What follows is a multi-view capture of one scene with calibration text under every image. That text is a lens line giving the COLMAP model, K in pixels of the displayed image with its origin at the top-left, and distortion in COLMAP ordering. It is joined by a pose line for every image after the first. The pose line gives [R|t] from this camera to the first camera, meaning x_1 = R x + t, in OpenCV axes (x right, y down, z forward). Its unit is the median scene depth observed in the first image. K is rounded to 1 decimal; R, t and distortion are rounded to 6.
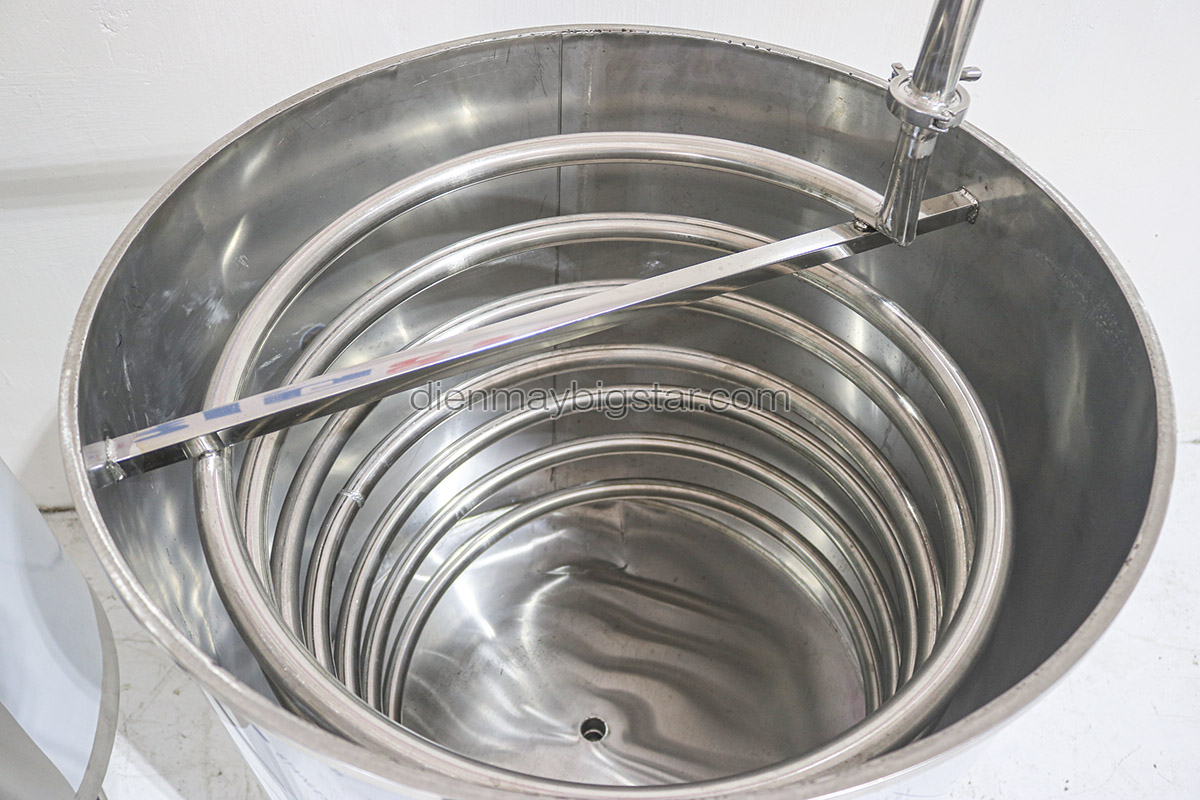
lens RADIAL K [[942.5, 0, 545.1], [0, 942.5, 400.2], [0, 0, 1]] dist [-0.132324, 0.081267]
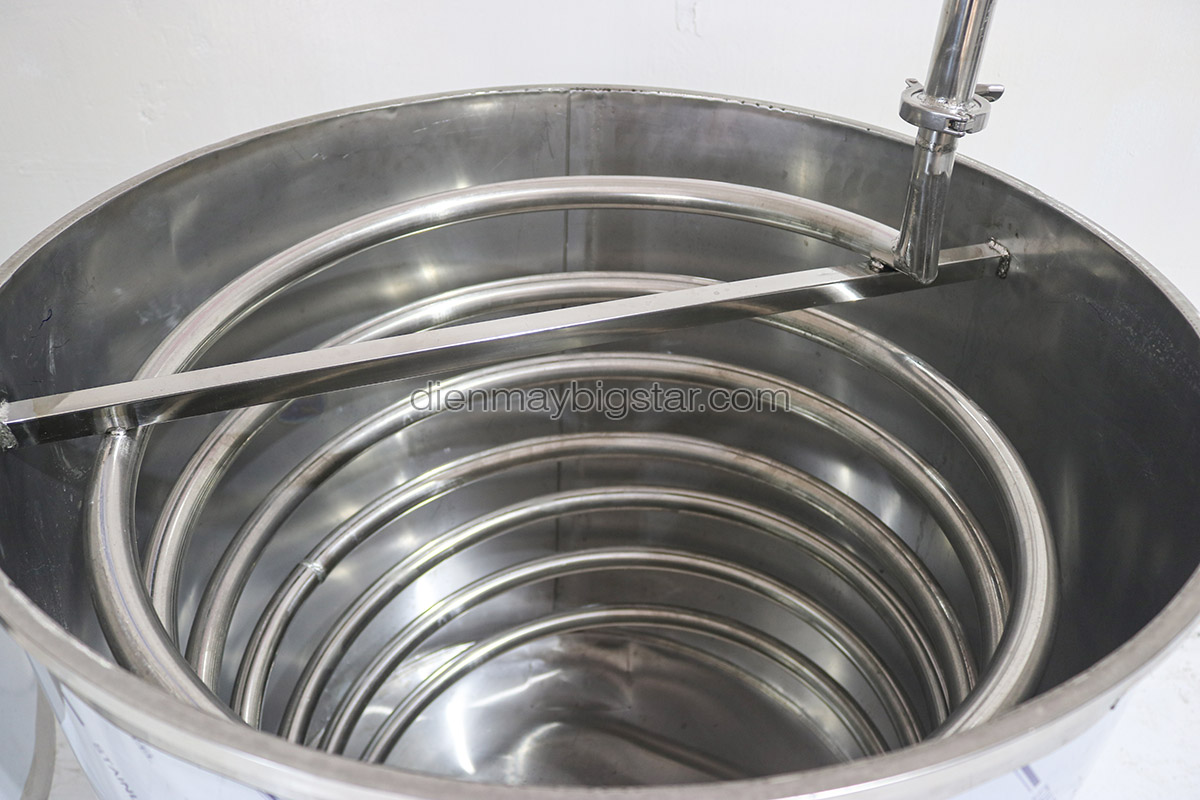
lens RADIAL K [[942.5, 0, 545.1], [0, 942.5, 400.2], [0, 0, 1]] dist [-0.132324, 0.081267]
pose [[0.997008, 0.054060, -0.055243, 0.066093], [-0.064320, 0.976621, -0.205119, 0.131060], [0.042863, 0.208058, 0.977177, 0.112862]]
